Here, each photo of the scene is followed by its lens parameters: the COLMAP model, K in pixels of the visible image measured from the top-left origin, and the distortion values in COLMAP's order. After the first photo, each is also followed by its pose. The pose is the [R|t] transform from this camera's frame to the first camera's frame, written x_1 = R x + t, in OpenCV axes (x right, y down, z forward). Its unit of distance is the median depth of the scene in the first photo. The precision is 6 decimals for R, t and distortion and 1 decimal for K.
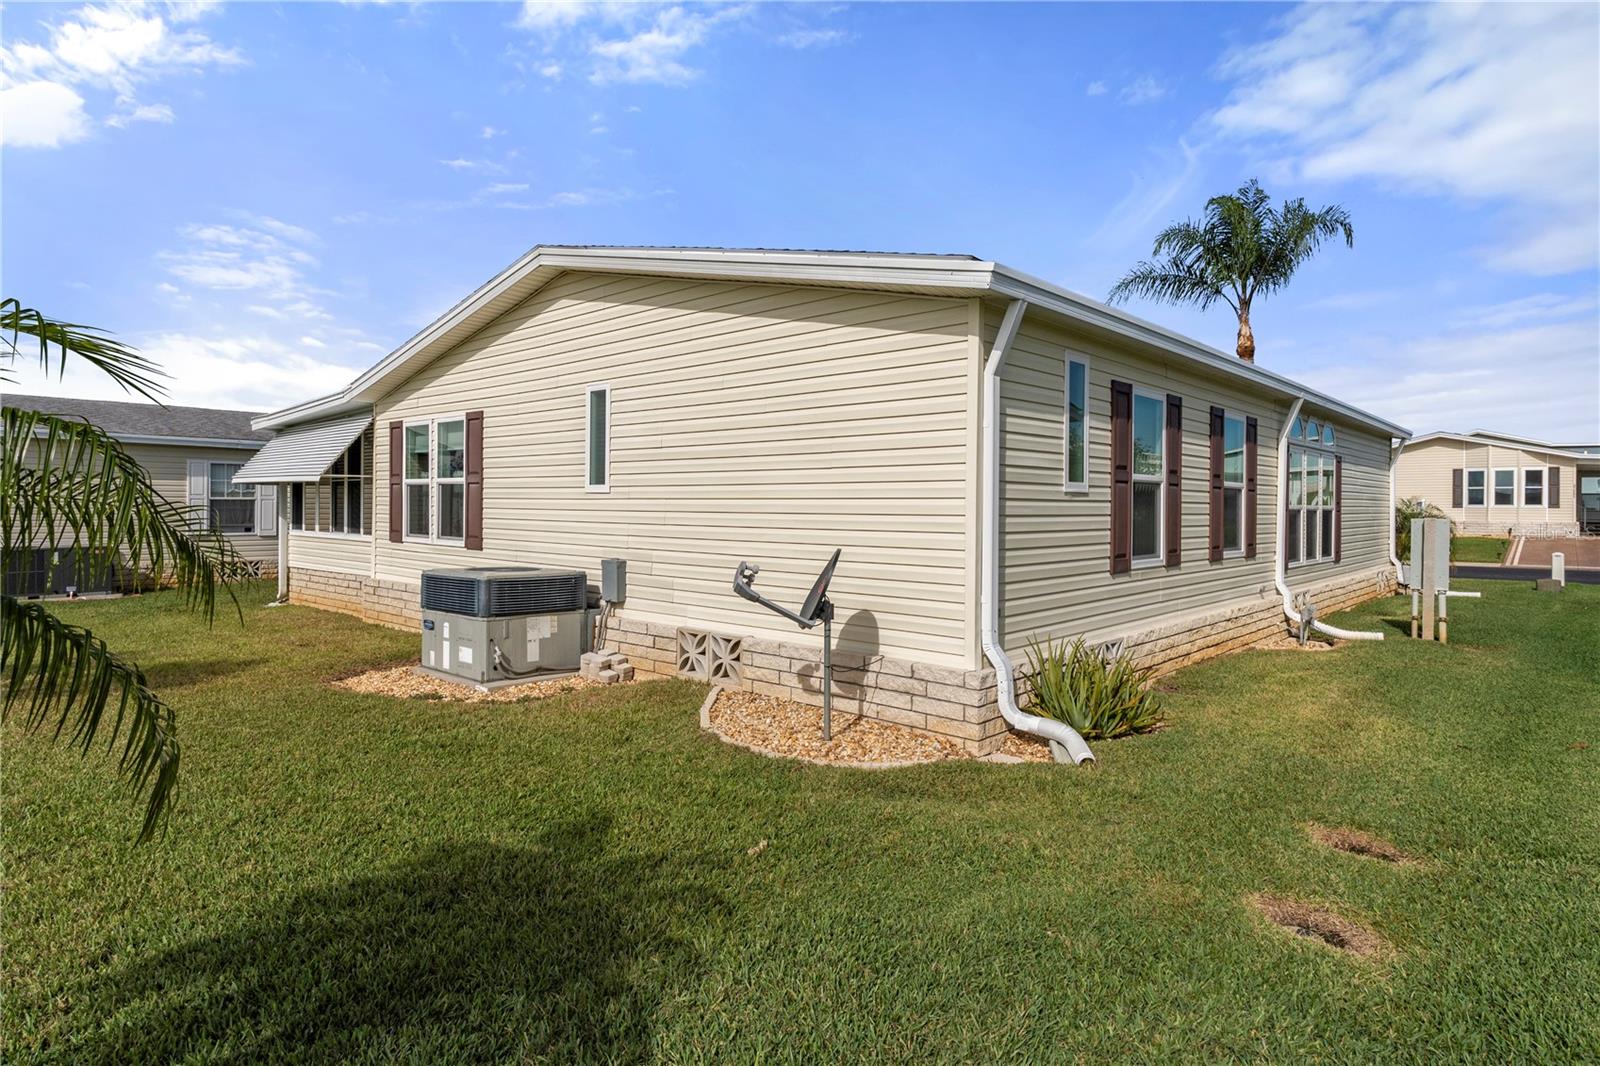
lens RADIAL K [[884.4, 0, 799.5], [0, 884.4, 519.3], [0, 0, 1]] dist [-0.001083, 0.000162]
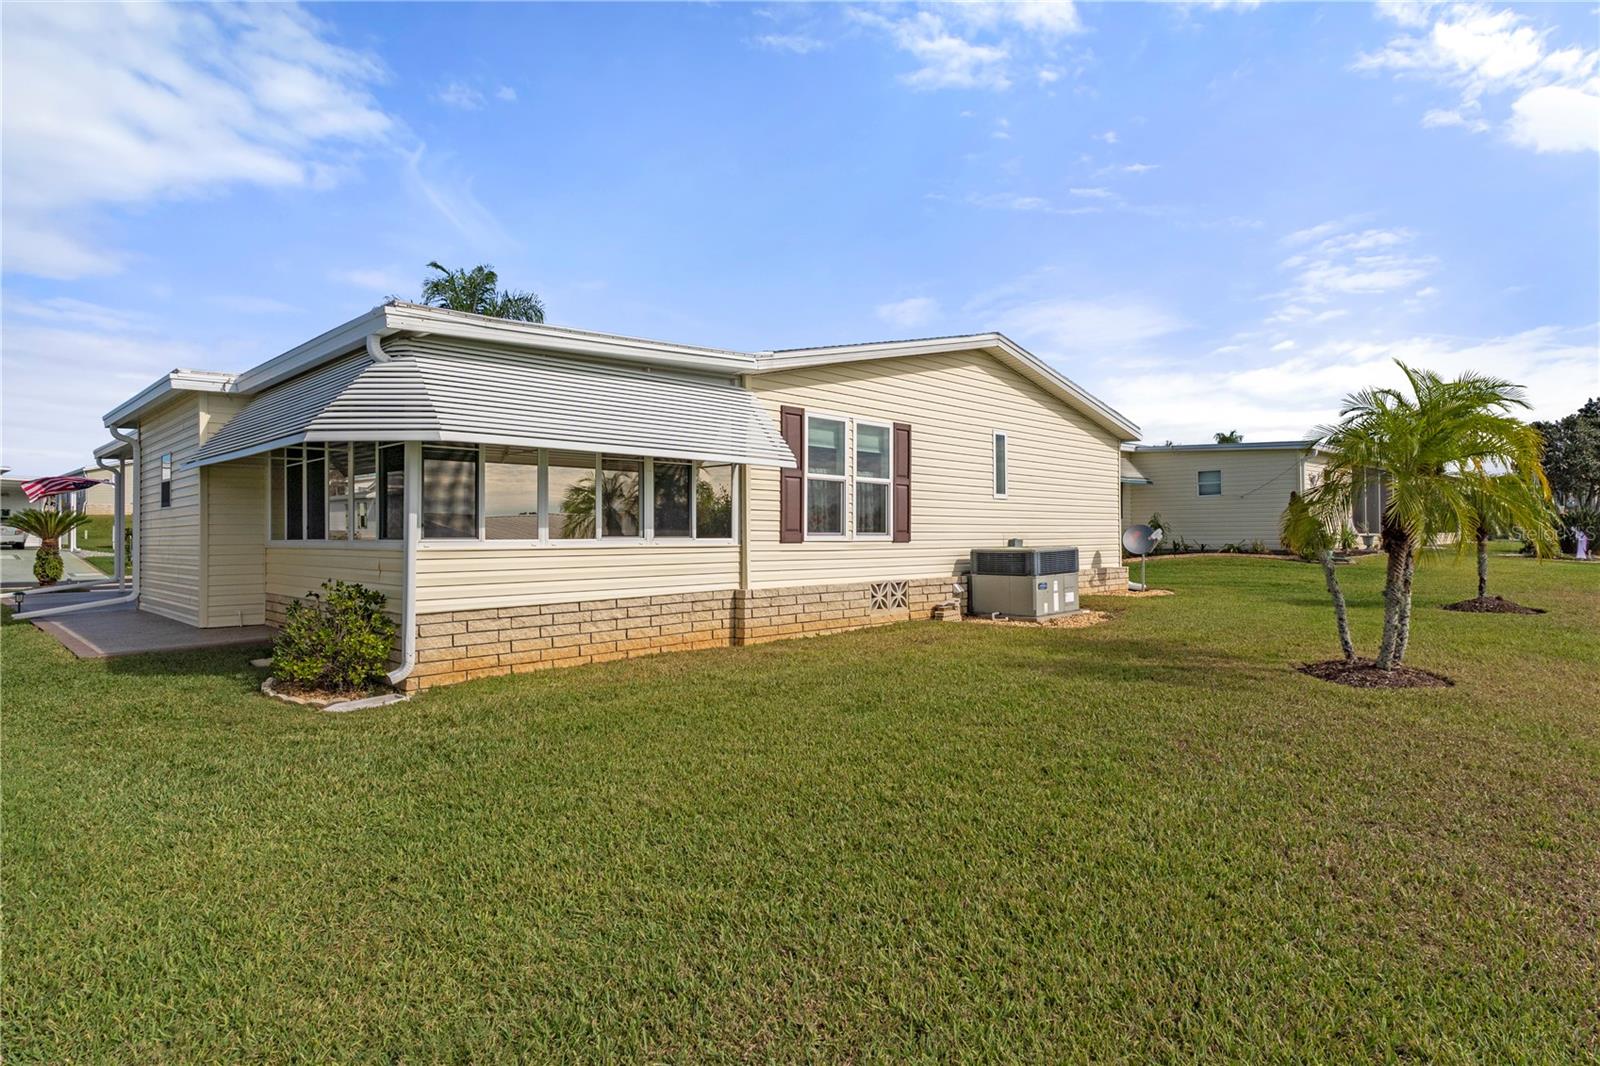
lens RADIAL K [[884.4, 0, 806.8], [0, 884.4, 523.7], [0, 0, 1]] dist [-0.001083, 0.000162]
pose [[0.041064, 0.011467, 0.999091, -1.565546], [0.022789, 0.999663, -0.012410, 0.022303], [-0.998897, 0.023278, 0.040788, 1.100665]]
